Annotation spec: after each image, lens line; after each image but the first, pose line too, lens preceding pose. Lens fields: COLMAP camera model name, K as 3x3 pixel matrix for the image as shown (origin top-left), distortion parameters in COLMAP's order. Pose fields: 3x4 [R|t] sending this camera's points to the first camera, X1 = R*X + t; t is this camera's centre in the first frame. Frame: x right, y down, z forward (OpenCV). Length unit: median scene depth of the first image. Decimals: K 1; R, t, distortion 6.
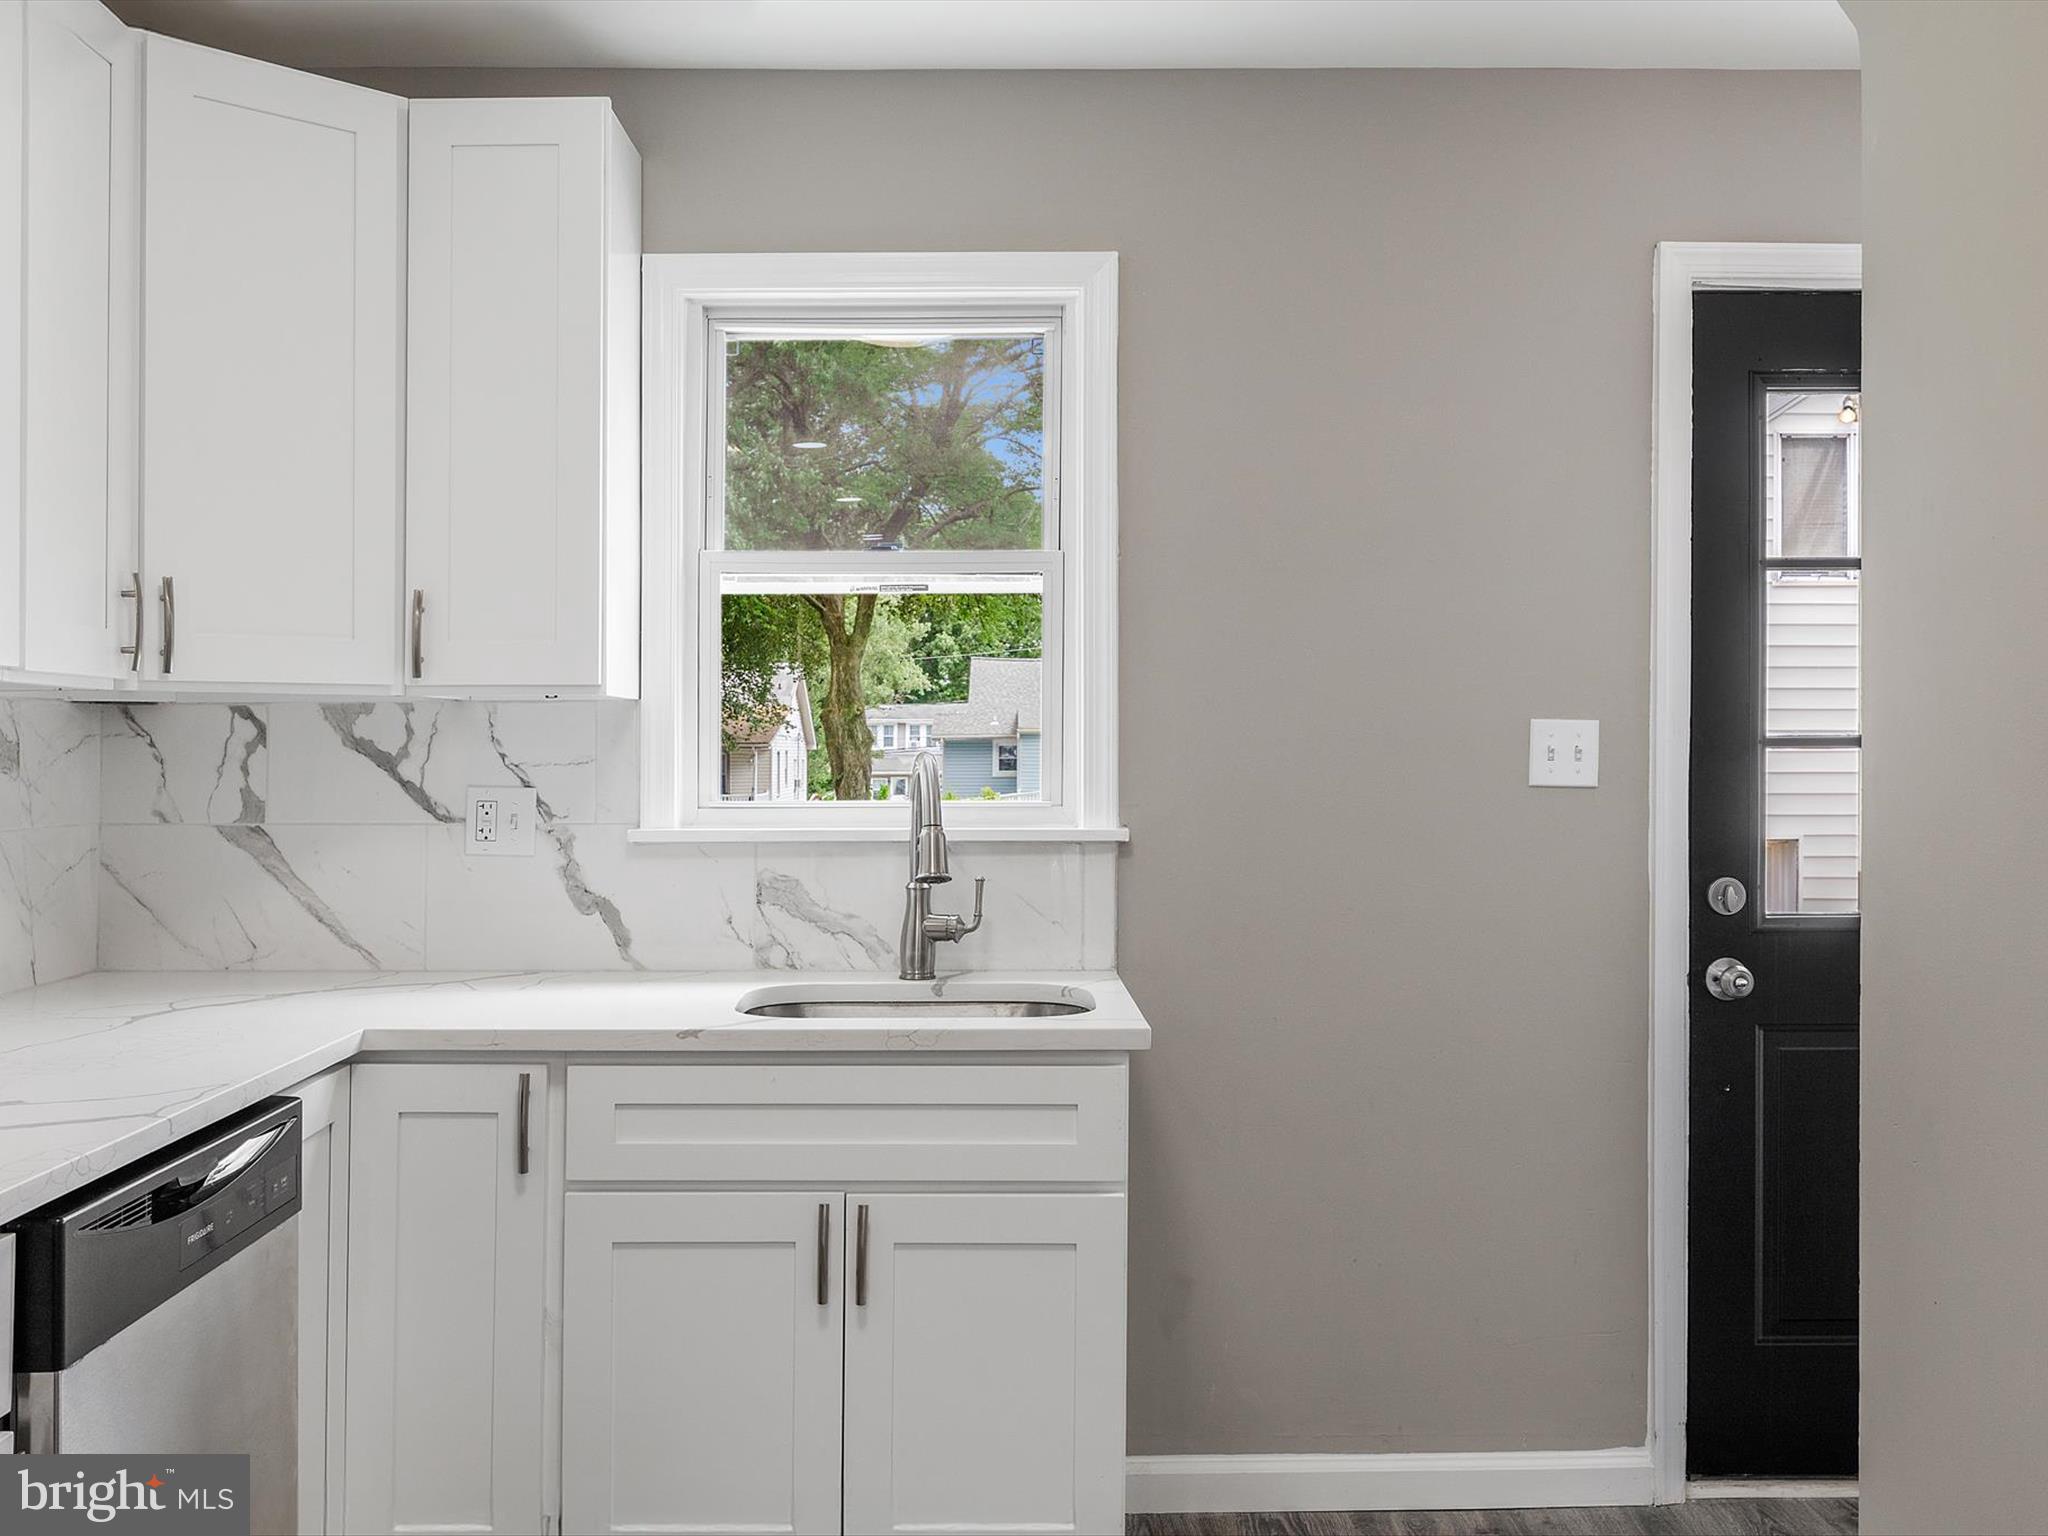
lens RADIAL K [[1926.3, 0, 1018.0], [0, 1926.3, 725.9], [0, 0, 1]] dist [0.003084, -0.015605]
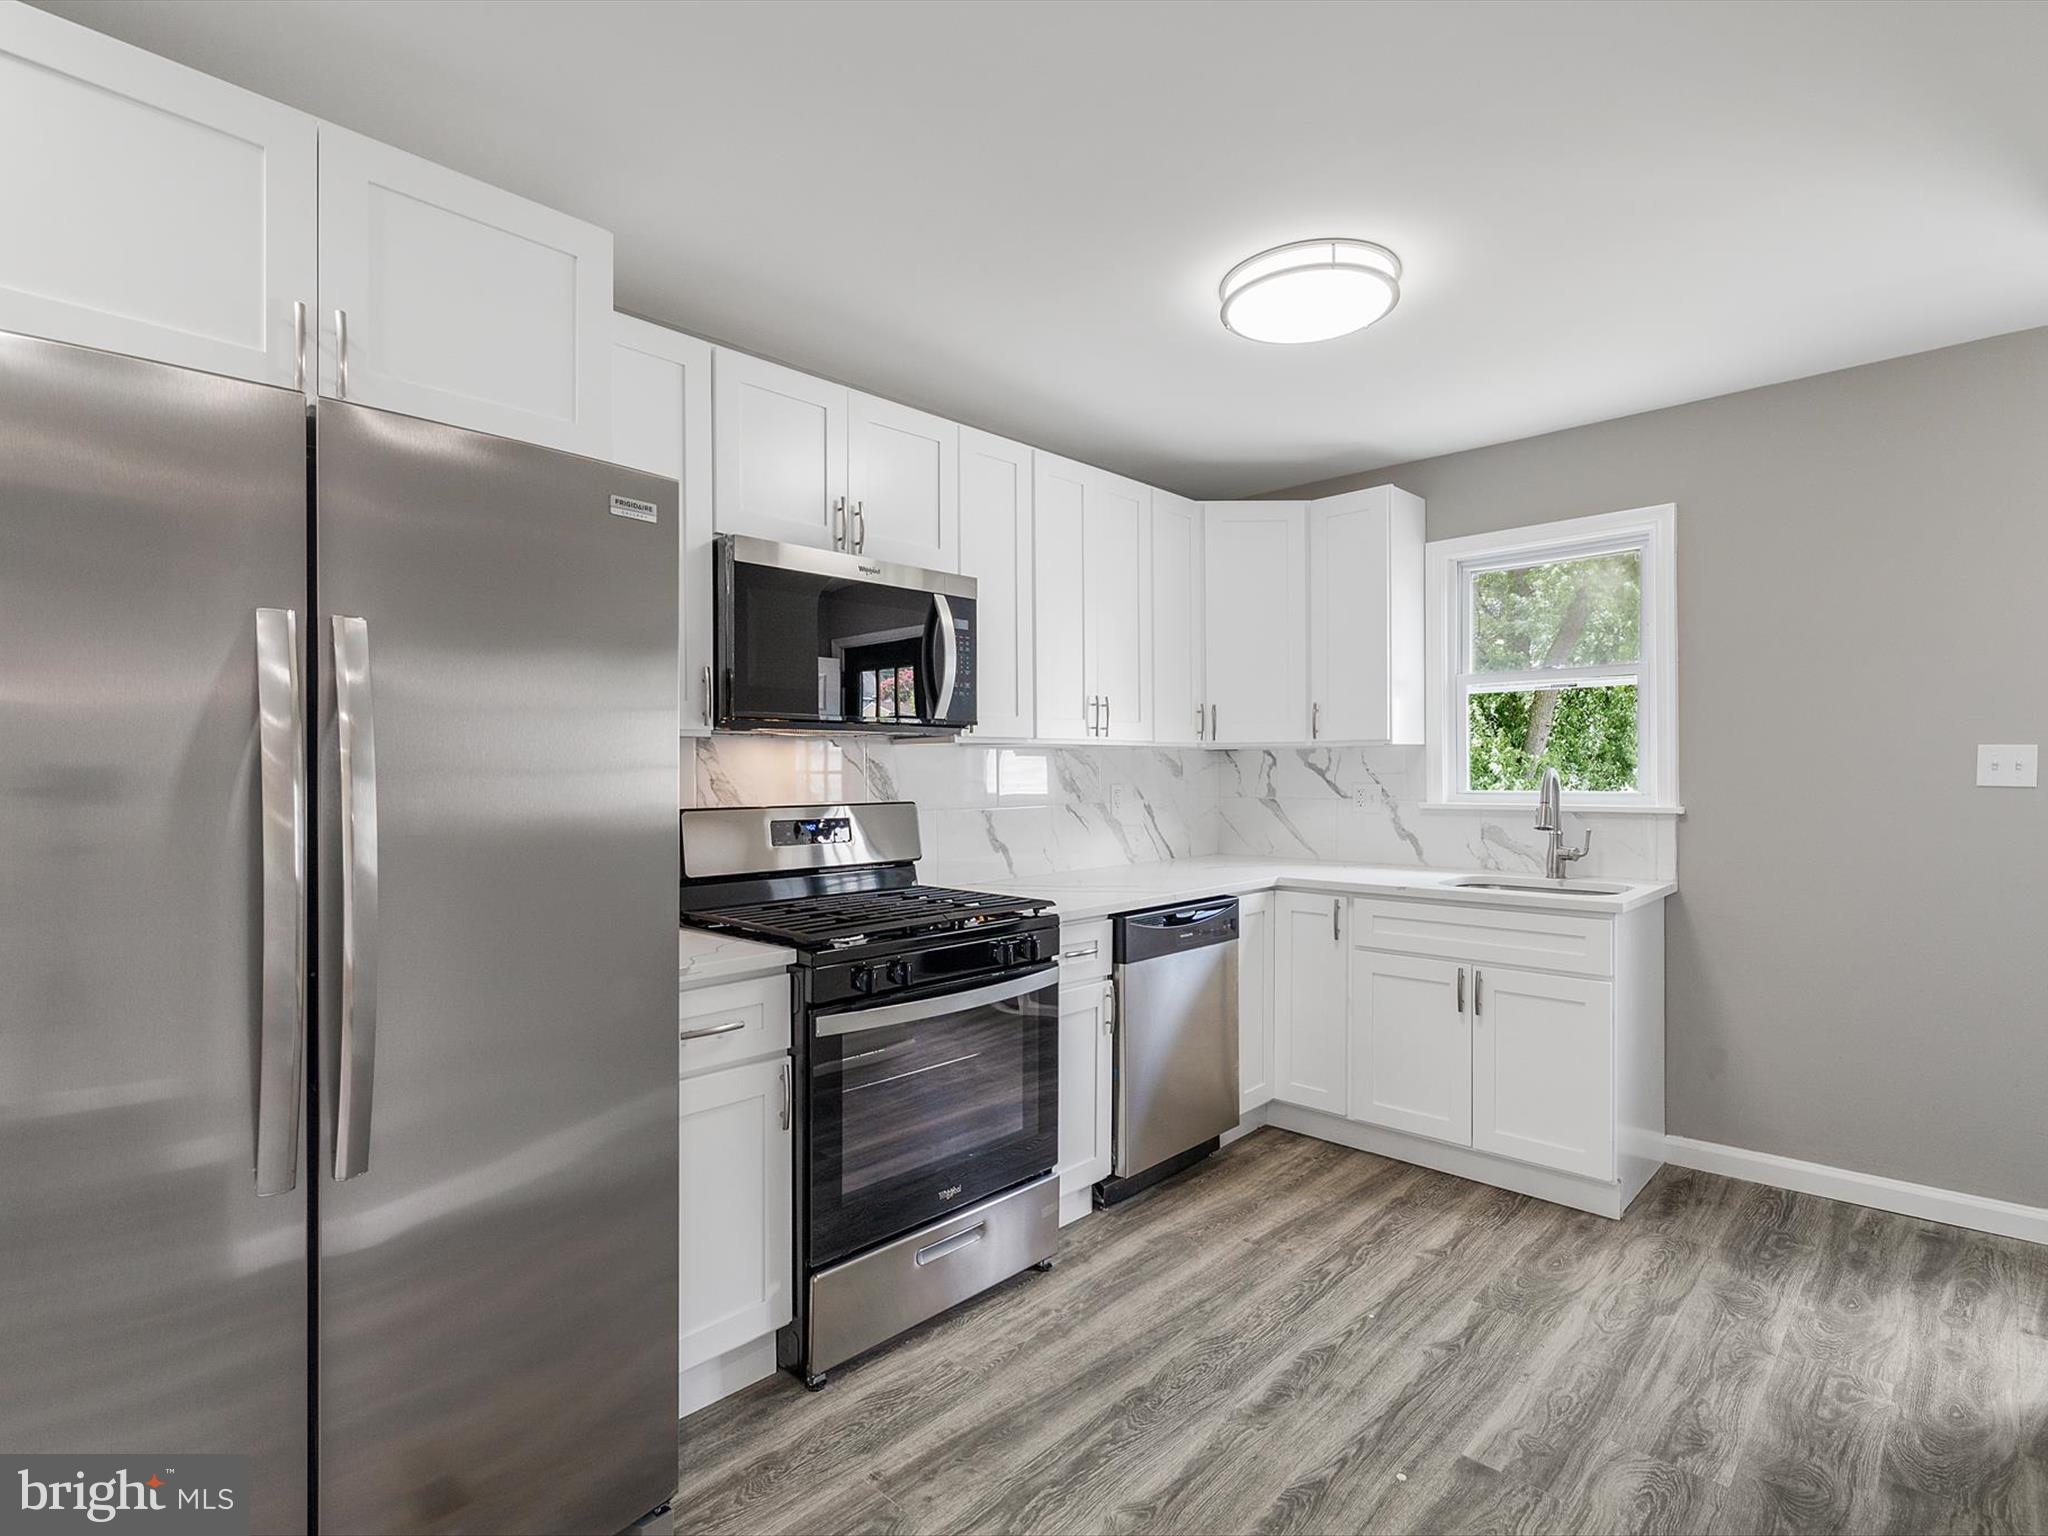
lens RADIAL K [[1039.9, 0, 1024.0], [0, 1039.9, 768.0], [0, 0, 1]] dist [-0.000541, -0.000016]
pose [[0.714530, -0.004606, -0.699590, 0.318064], [0.016825, 0.999802, 0.010602, -0.007235], [0.699402, -0.019346, 0.714466, -0.186920]]
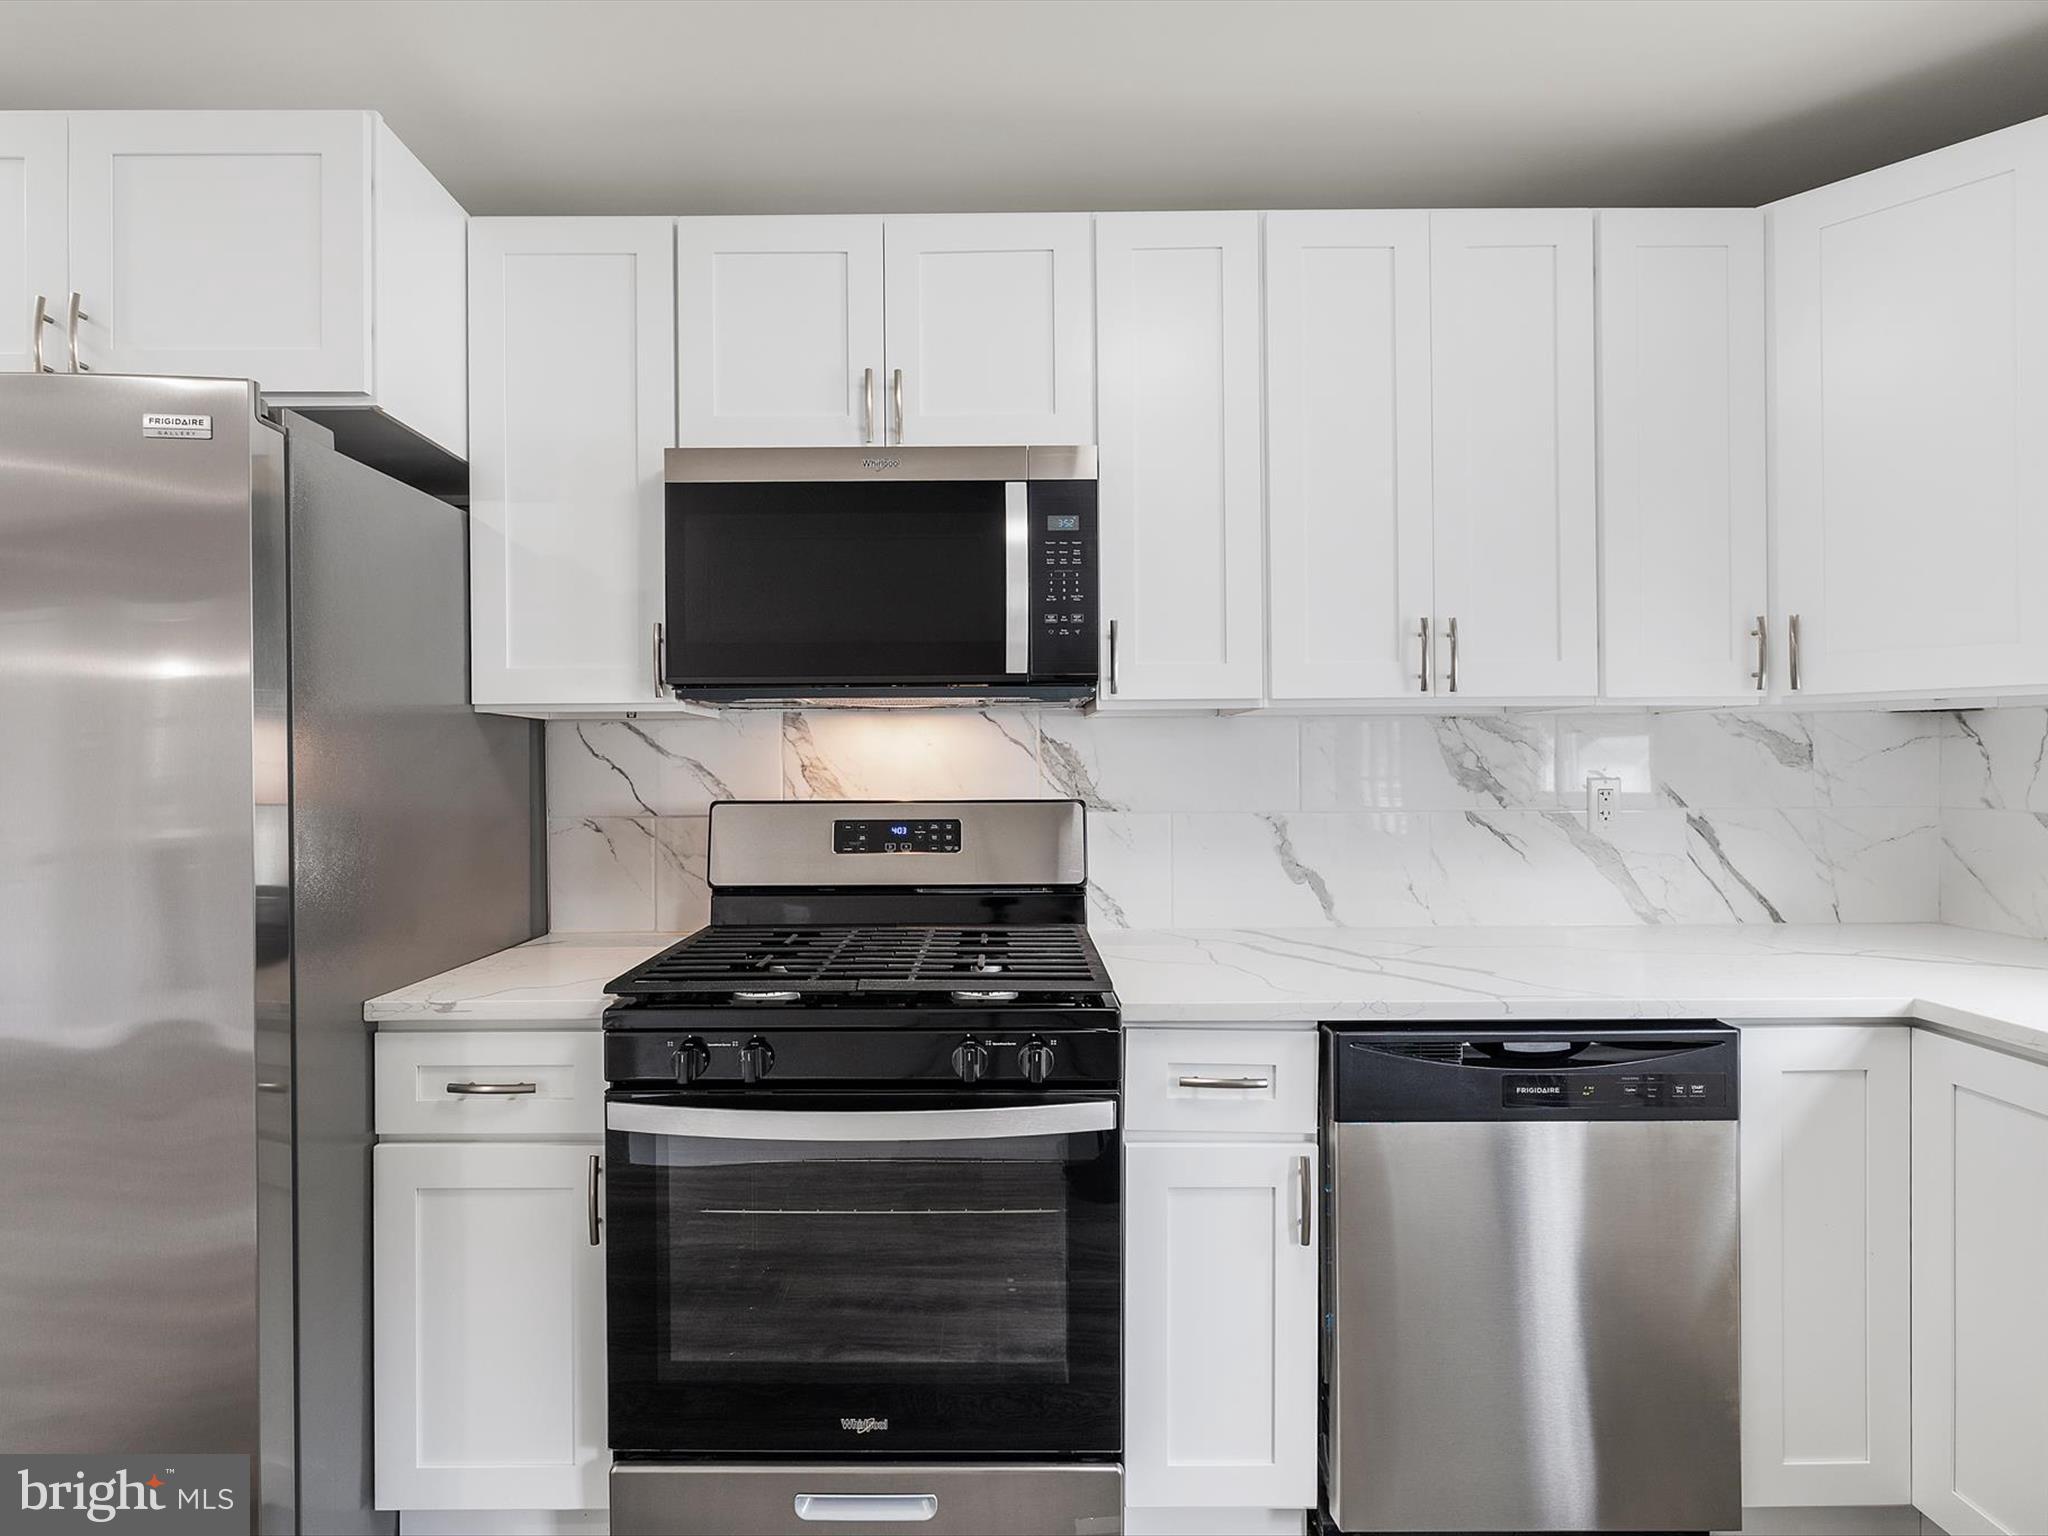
lens RADIAL K [[1048.7, 0, 975.1], [0, 1048.7, 752.8], [0, 0, 1]] dist [-0.001443, -0.000258]
pose [[-0.023454, -0.003964, -0.999717, 0.228030], [0.022231, 0.999743, -0.004486, 0.004579], [0.999478, -0.022330, -0.023360, 0.380864]]
